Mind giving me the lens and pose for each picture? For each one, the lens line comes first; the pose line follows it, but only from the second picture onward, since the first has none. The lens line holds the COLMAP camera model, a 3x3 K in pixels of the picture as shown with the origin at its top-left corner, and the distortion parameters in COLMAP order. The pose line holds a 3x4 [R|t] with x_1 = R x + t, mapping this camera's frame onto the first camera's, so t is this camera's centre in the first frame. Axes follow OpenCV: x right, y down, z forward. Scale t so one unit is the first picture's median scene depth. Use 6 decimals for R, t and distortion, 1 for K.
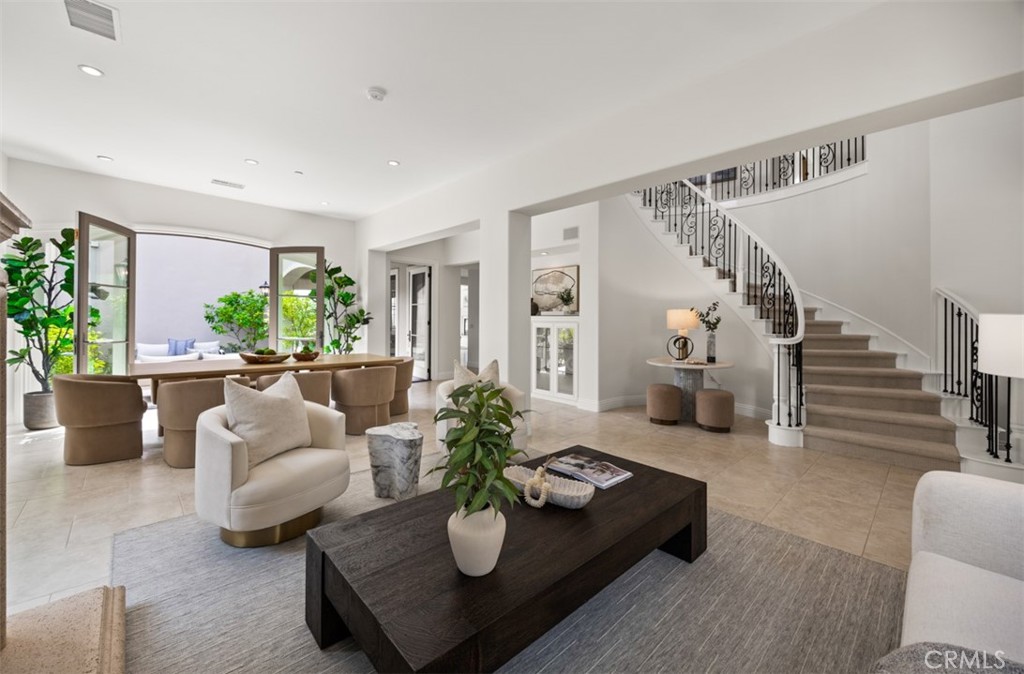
lens RADIAL K [[400.9, 0, 502.9], [0, 400.9, 323.2], [0, 0, 1]] dist [-0.002724, 0.000161]
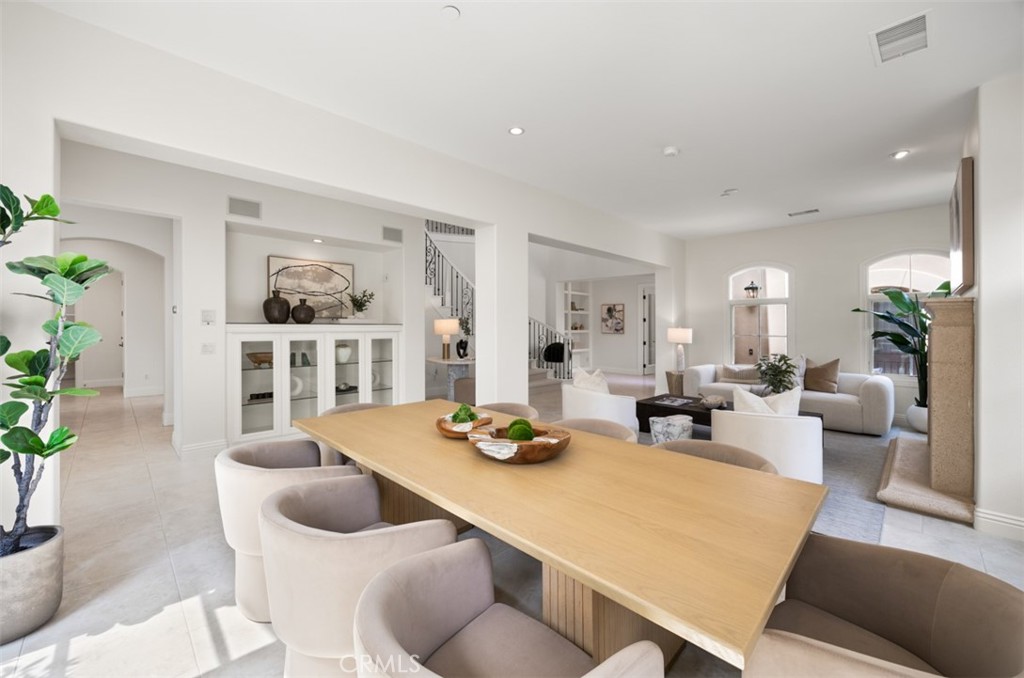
lens RADIAL K [[400.9, 0, 517.9], [0, 400.9, 321.0], [0, 0, 1]] dist [-0.002724, 0.000161]
pose [[-0.035591, -0.004447, 0.999357, -0.954407], [0.002910, 0.999985, 0.004553, -0.038137], [-0.999362, 0.003071, -0.035578, 0.953273]]
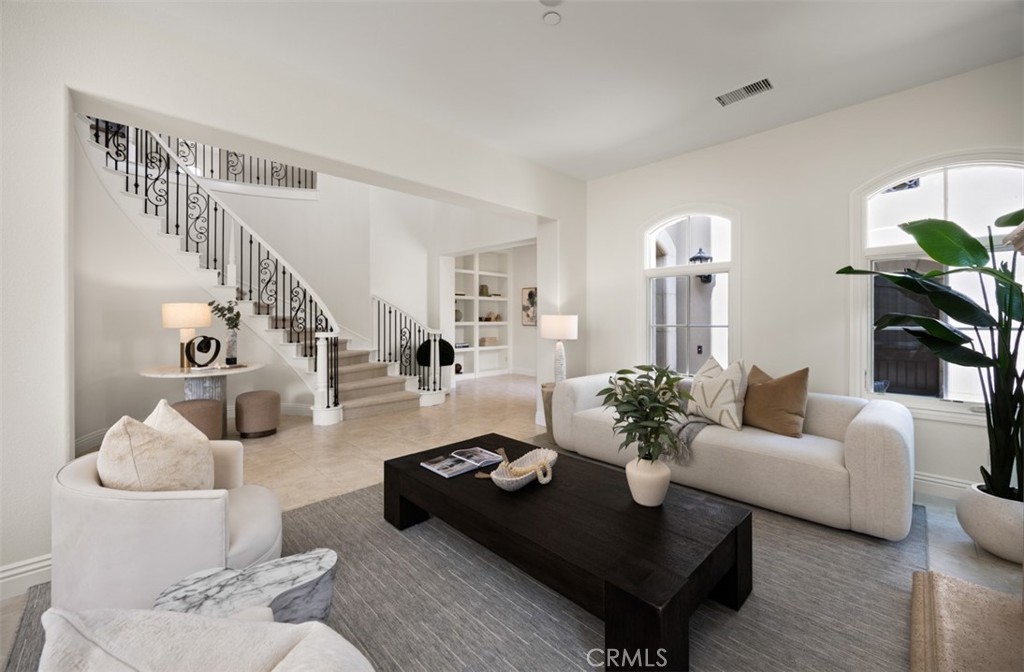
lens RADIAL K [[400.9, 0, 516.4], [0, 400.9, 317.2], [0, 0, 1]] dist [-0.002724, 0.000161]
pose [[-0.034346, -0.009872, 0.999361, -0.417076], [0.011336, 0.999883, 0.010267, -0.009210], [-0.999346, 0.011682, -0.034230, 0.447789]]
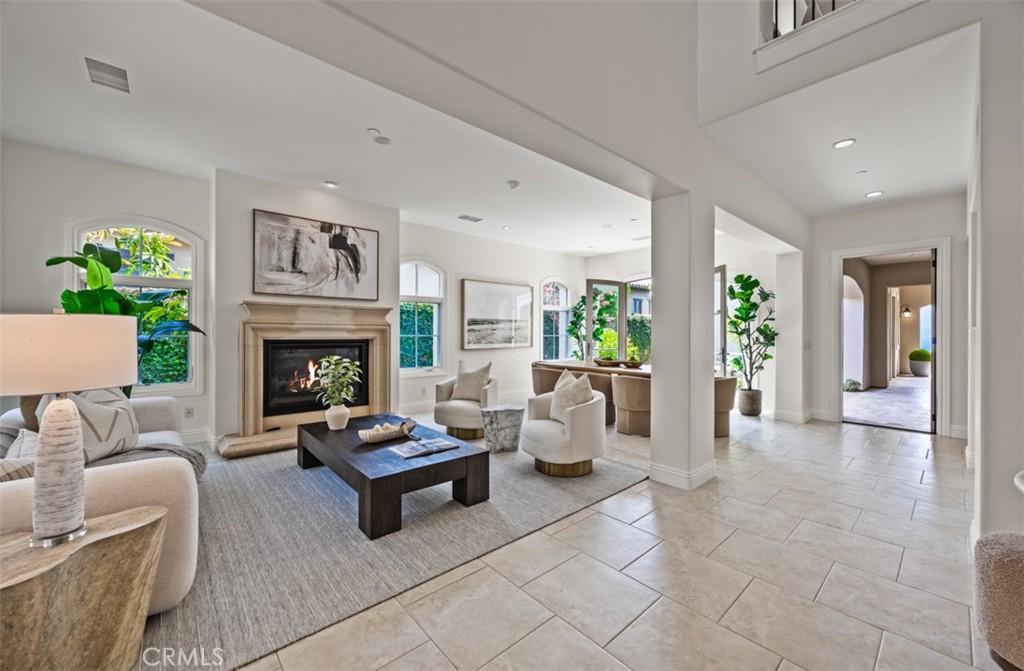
lens RADIAL K [[395.1, 0, 525.9], [0, 395.1, 328.7], [0, 0, 1]] dist [0.001563, 0.001393]
pose [[-0.001016, -0.024722, -0.999694, 0.744221], [-0.014967, 0.999583, -0.024704, 0.005845], [0.999887, 0.014937, -0.001385, 0.660444]]
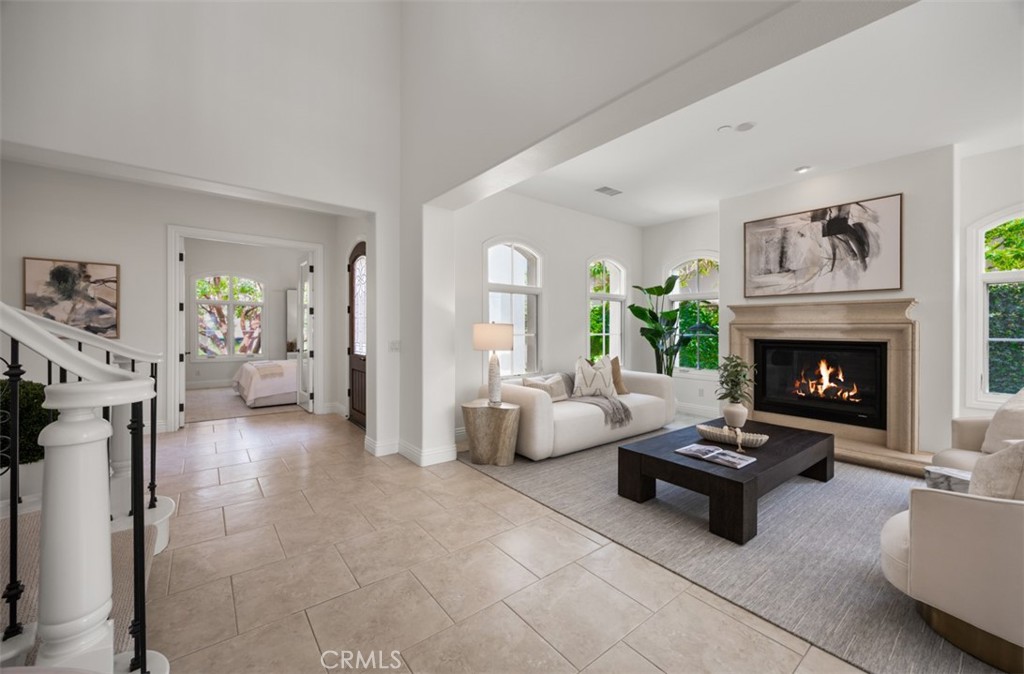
lens RADIAL K [[400.9, 0, 505.9], [0, 400.9, 330.7], [0, 0, 1]] dist [-0.002724, 0.000161]
pose [[-0.995962, -0.024032, 0.086499, 0.368599], [-0.022540, 0.999581, 0.018186, -0.006842], [-0.086900, 0.016163, -0.996086, 1.119287]]
